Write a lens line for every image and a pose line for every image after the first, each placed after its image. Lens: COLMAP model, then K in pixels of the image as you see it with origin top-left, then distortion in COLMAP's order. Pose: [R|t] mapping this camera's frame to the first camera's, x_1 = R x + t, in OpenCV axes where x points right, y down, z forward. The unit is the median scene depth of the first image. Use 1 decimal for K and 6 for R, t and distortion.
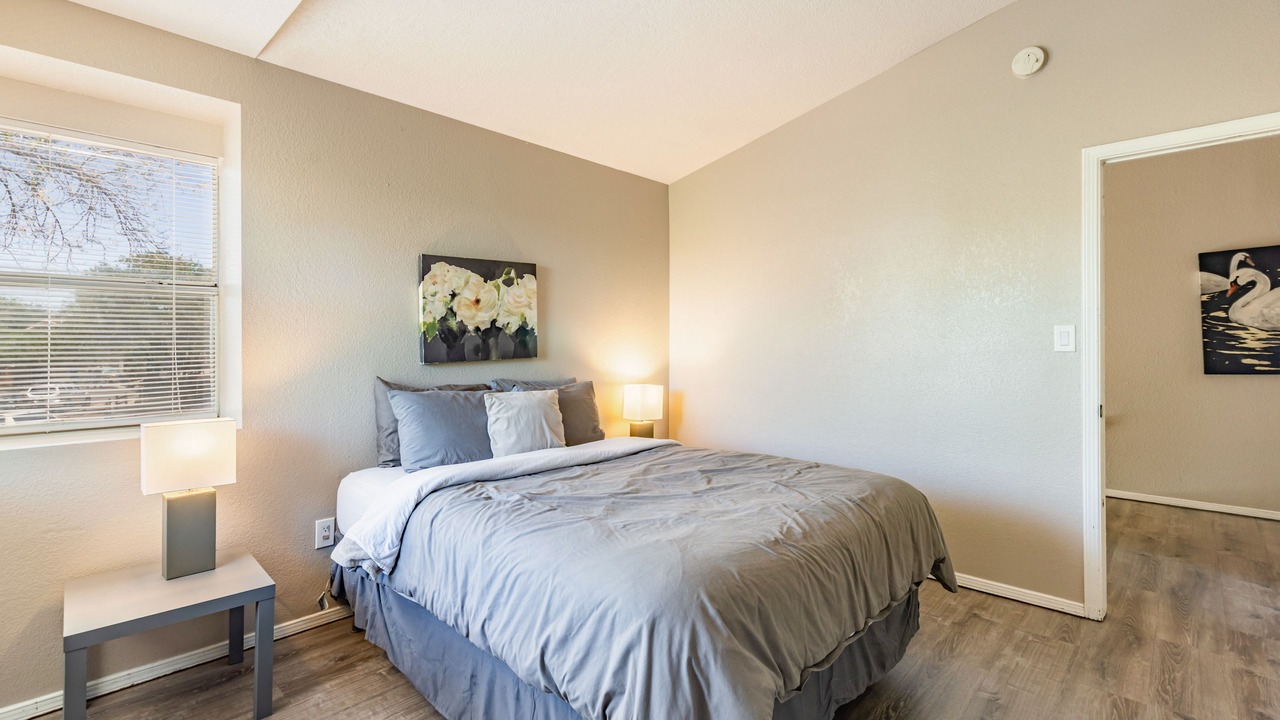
lens RADIAL K [[570.0, 0, 638.9], [0, 570.0, 354.5], [0, 0, 1]] dist [0.000087, -0.000085]
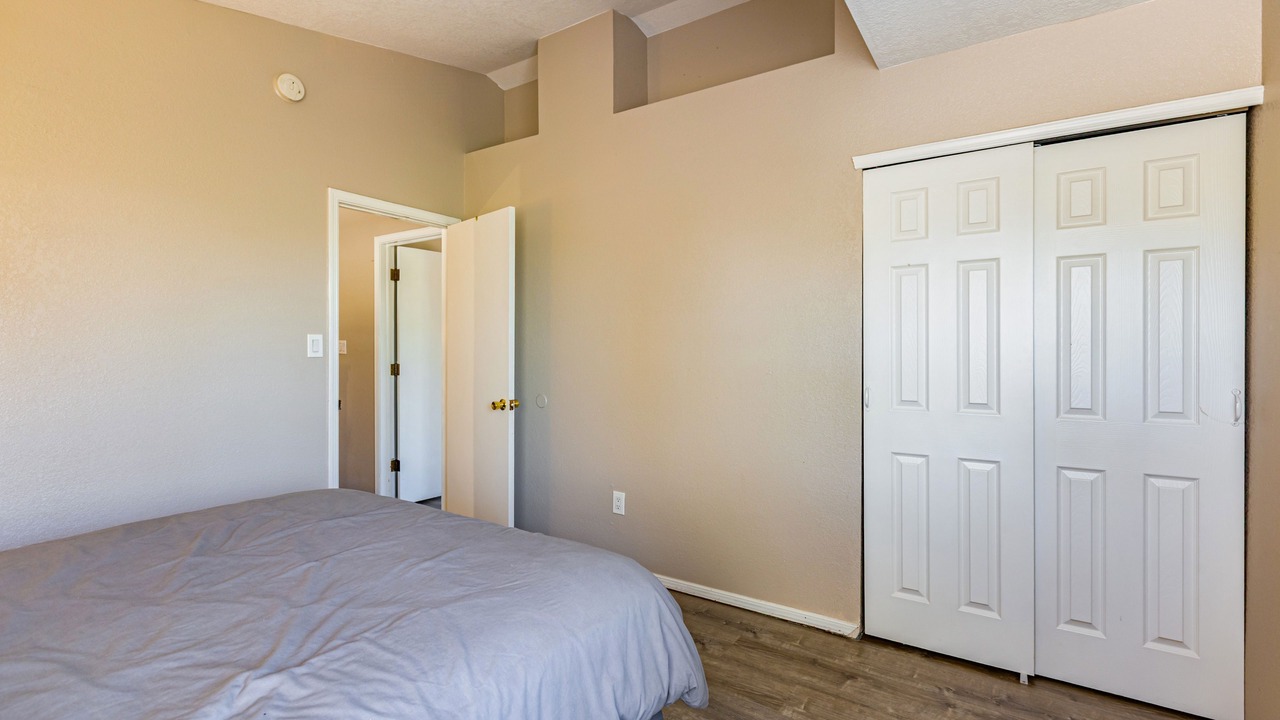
lens RADIAL K [[570.0, 0, 638.9], [0, 570.0, 354.5], [0, 0, 1]] dist [0.000087, -0.000085]
pose [[-0.190345, 0.007685, 0.981687, -0.624849], [0.010920, 0.999924, -0.005711, 0.003839], [-0.981656, 0.009633, -0.190415, 0.711485]]
